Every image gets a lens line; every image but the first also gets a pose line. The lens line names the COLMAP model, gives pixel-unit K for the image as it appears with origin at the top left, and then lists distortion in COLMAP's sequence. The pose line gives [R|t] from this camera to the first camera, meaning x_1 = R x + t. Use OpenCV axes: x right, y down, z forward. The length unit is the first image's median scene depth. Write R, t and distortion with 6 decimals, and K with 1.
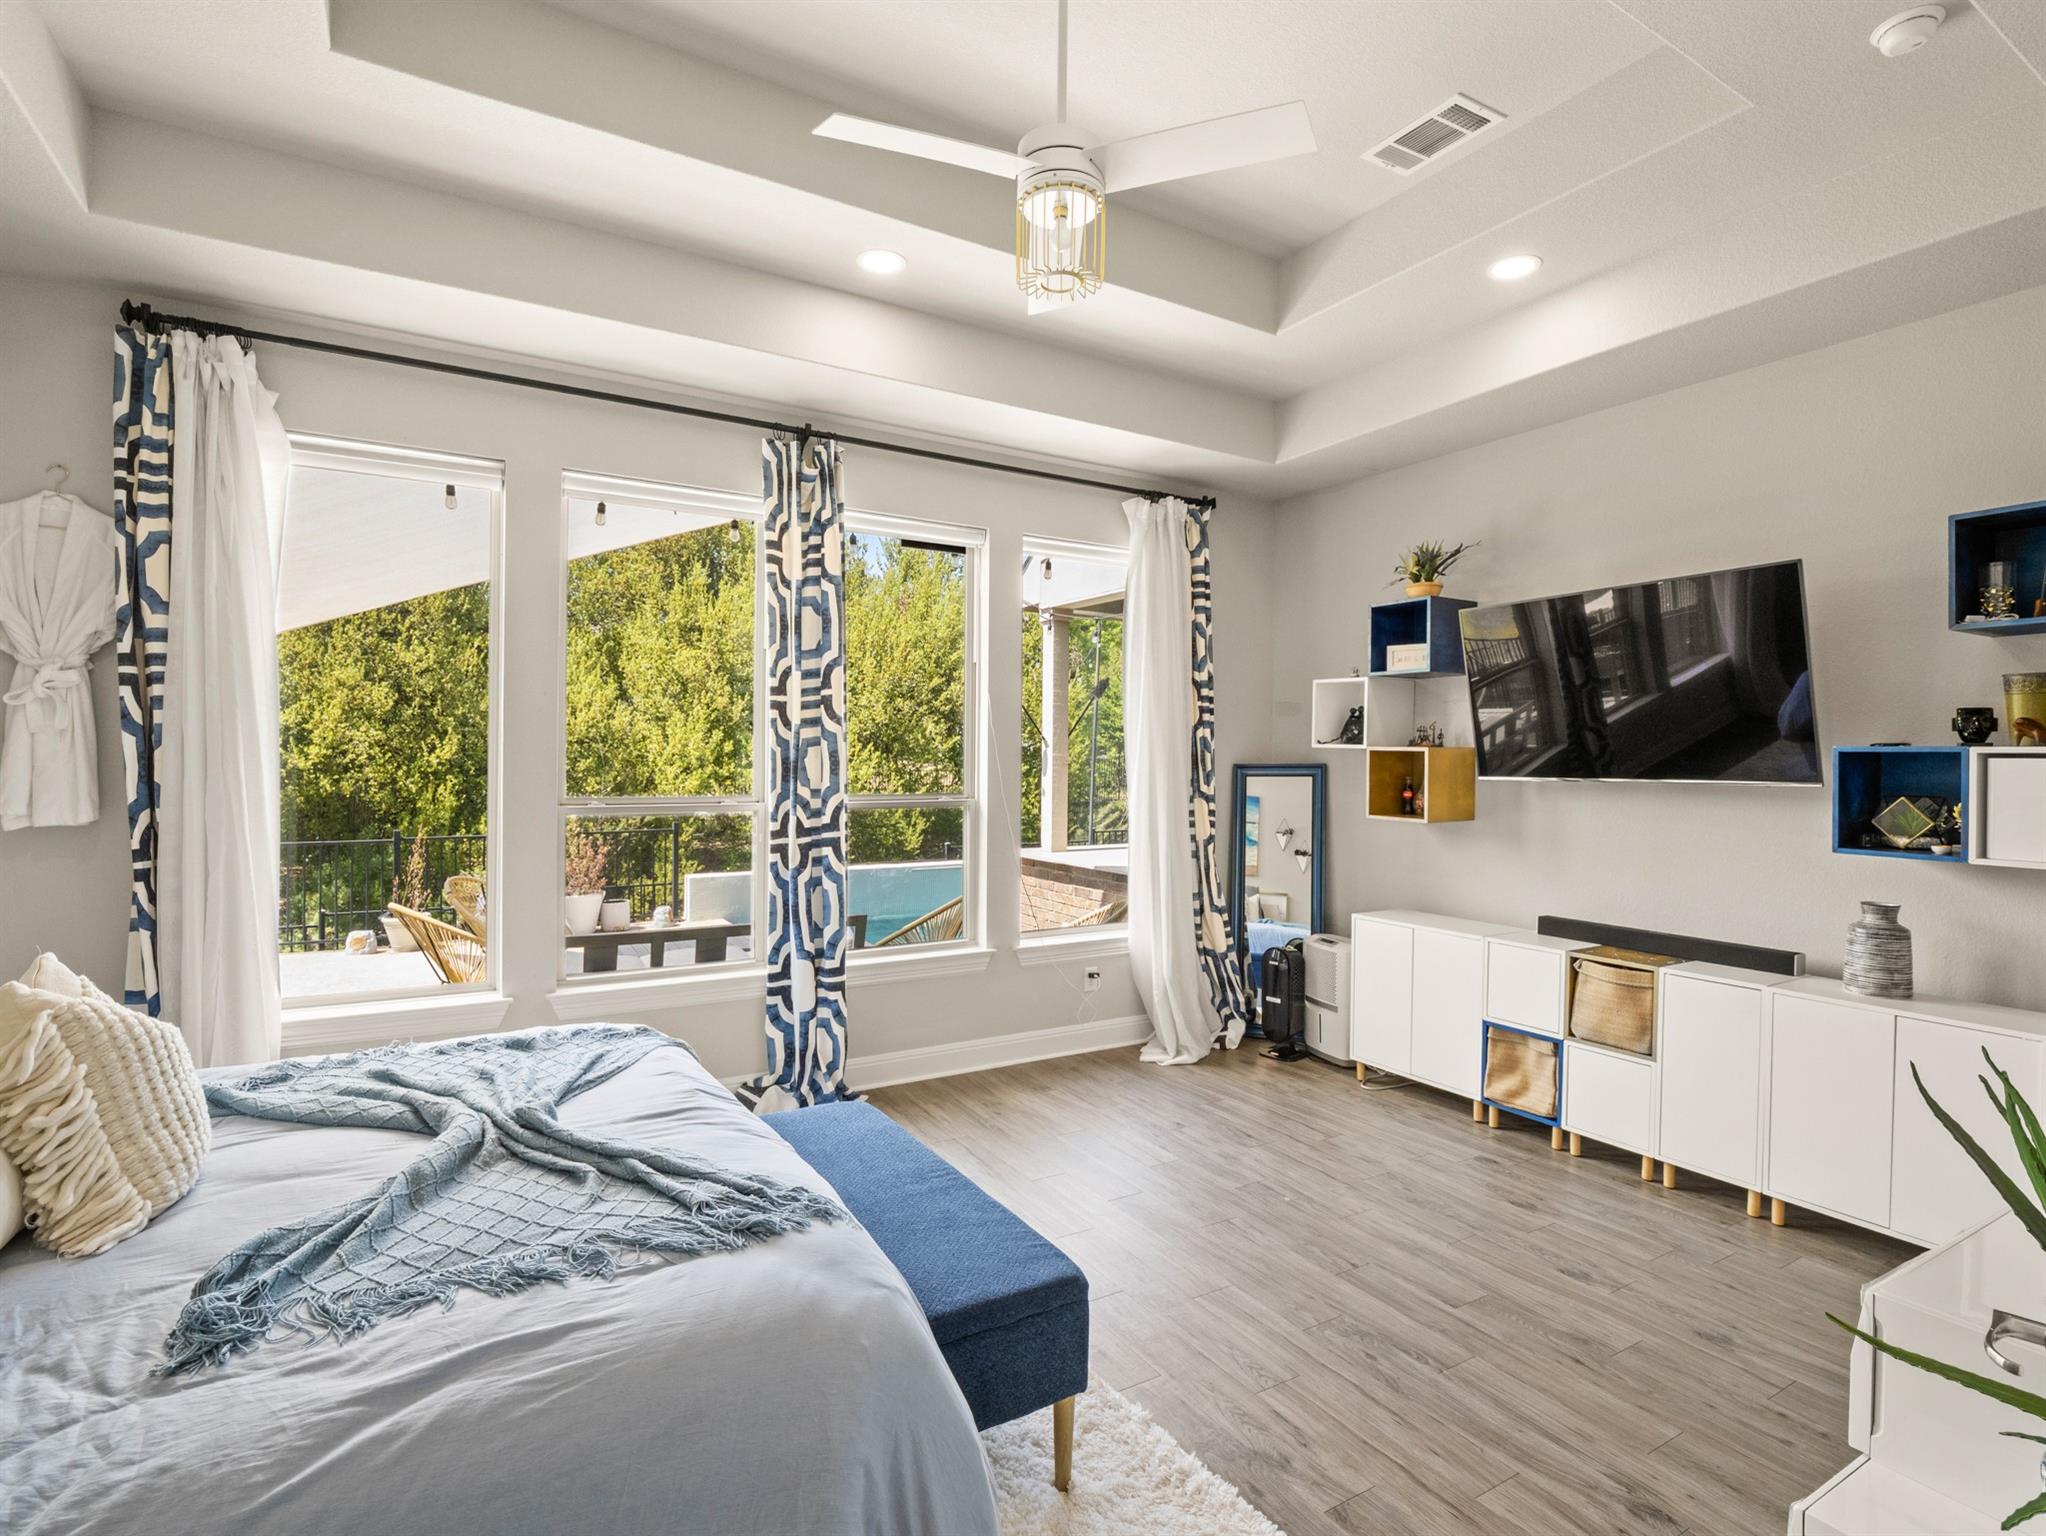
lens RADIAL K [[1006.9, 0, 1020.3], [0, 1006.9, 758.8], [0, 0, 1]] dist [-0.002379, -0.011374]
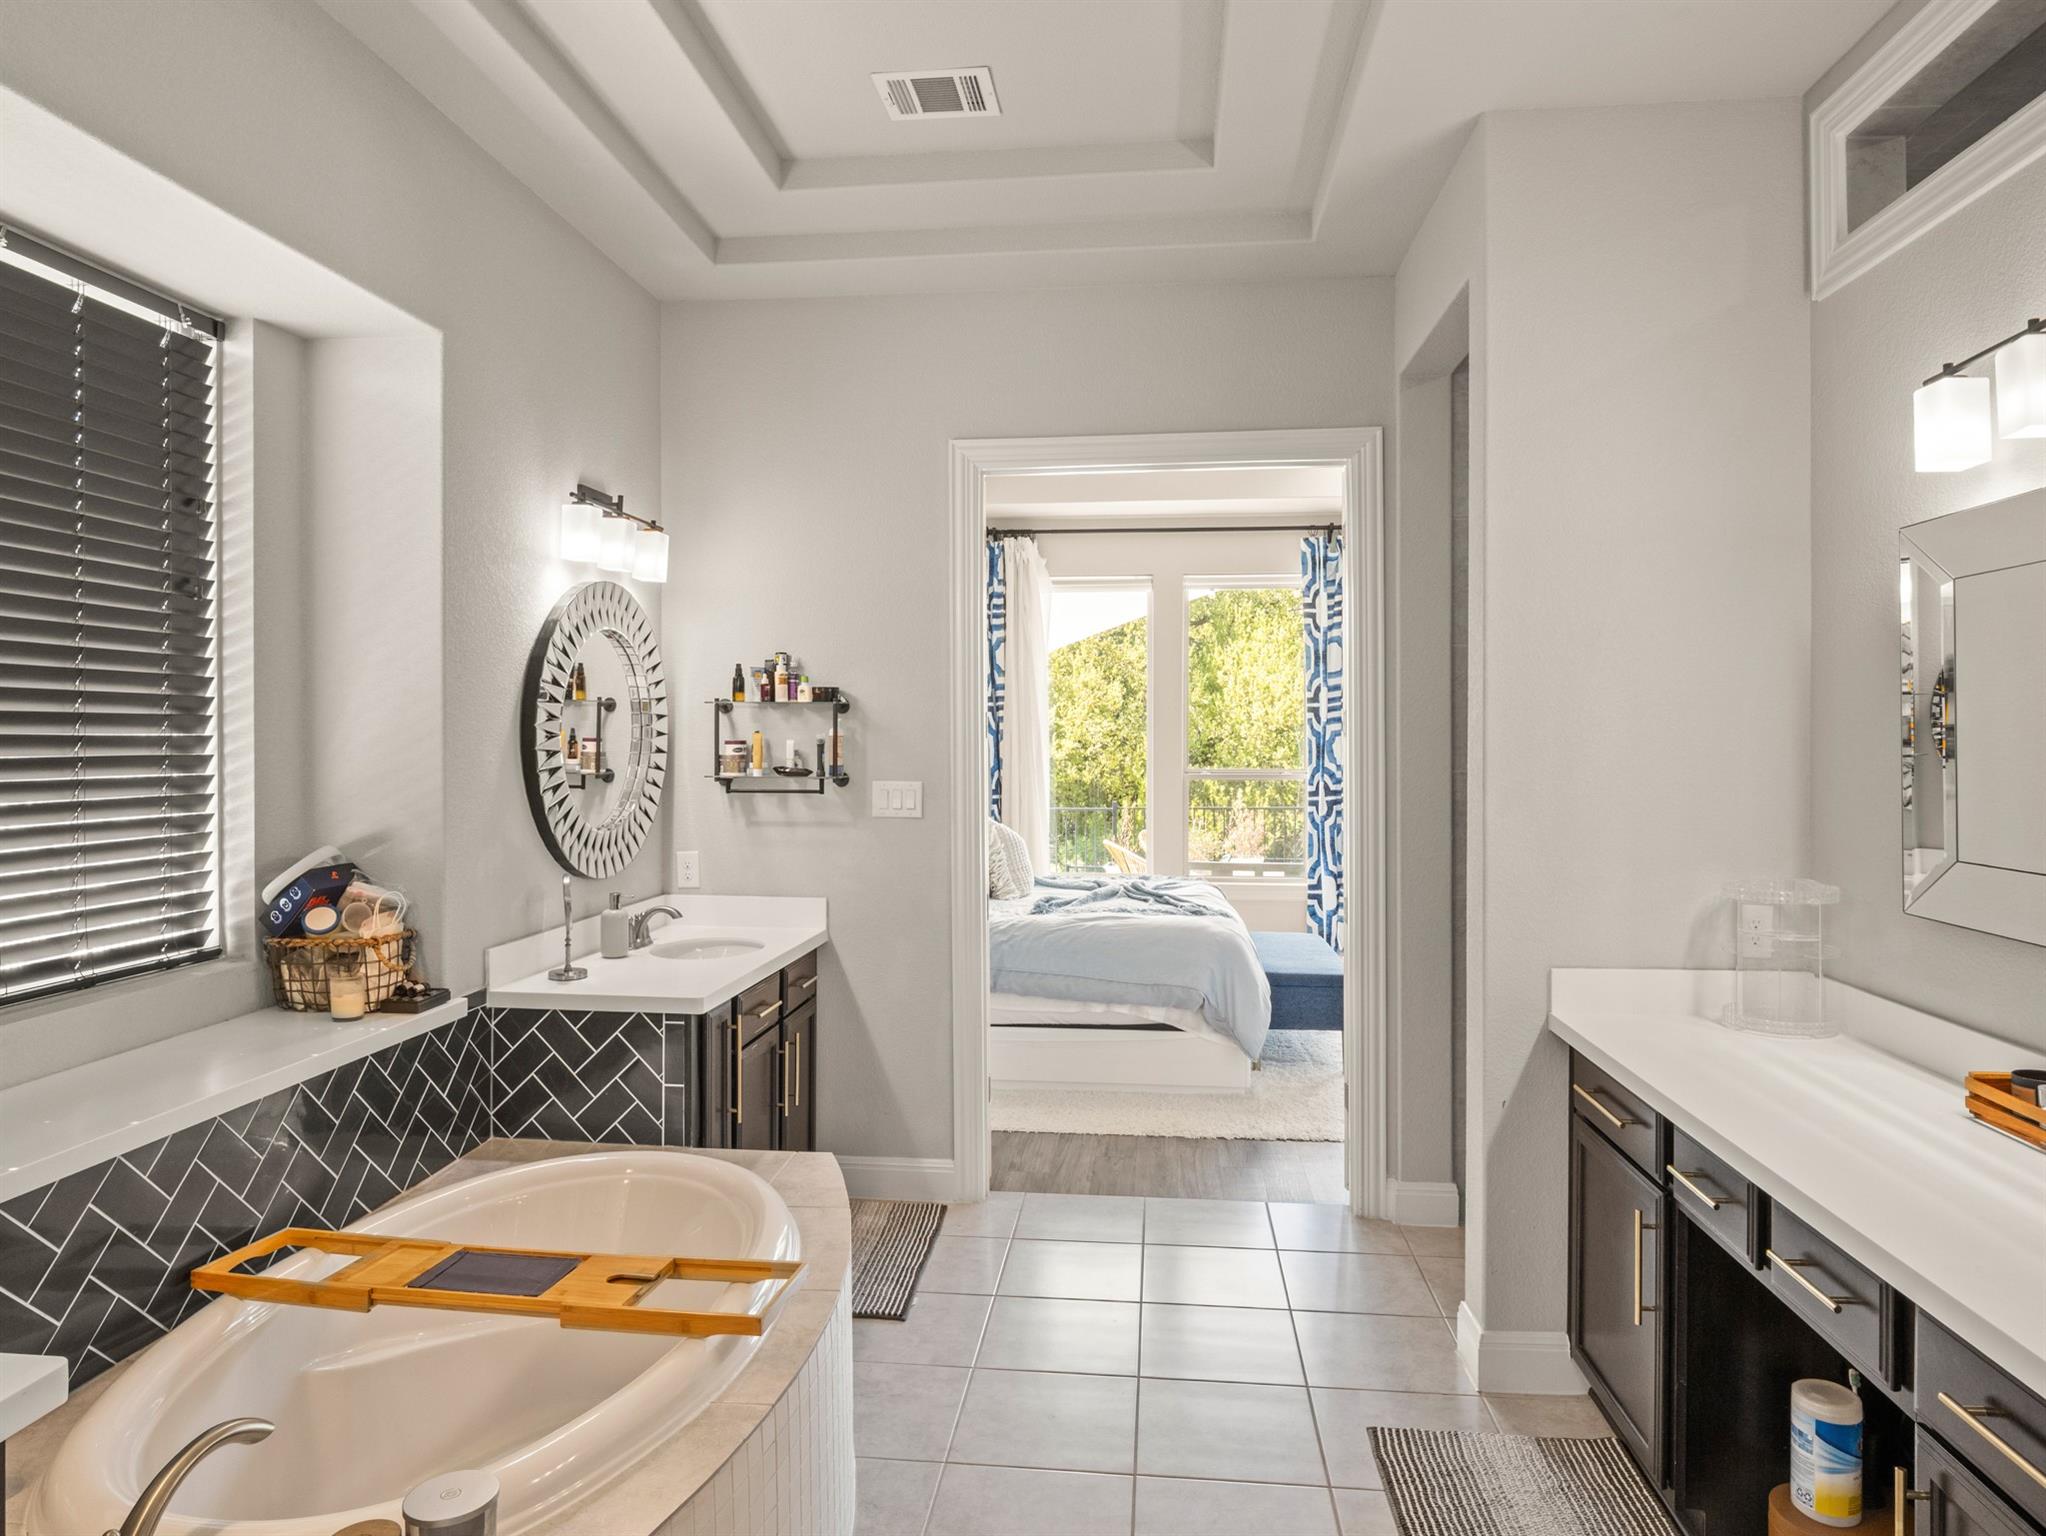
lens RADIAL K [[1309.8, 0, 1023.0], [0, 1309.8, 768.0], [0, 0, 1]] dist [0.007589, 0.002149]
pose [[0.800700, 0.003380, -0.599057, 0.602260], [0.006172, 0.999884, 0.013890, 0.005272], [0.599034, -0.014819, 0.800586, -0.864371]]
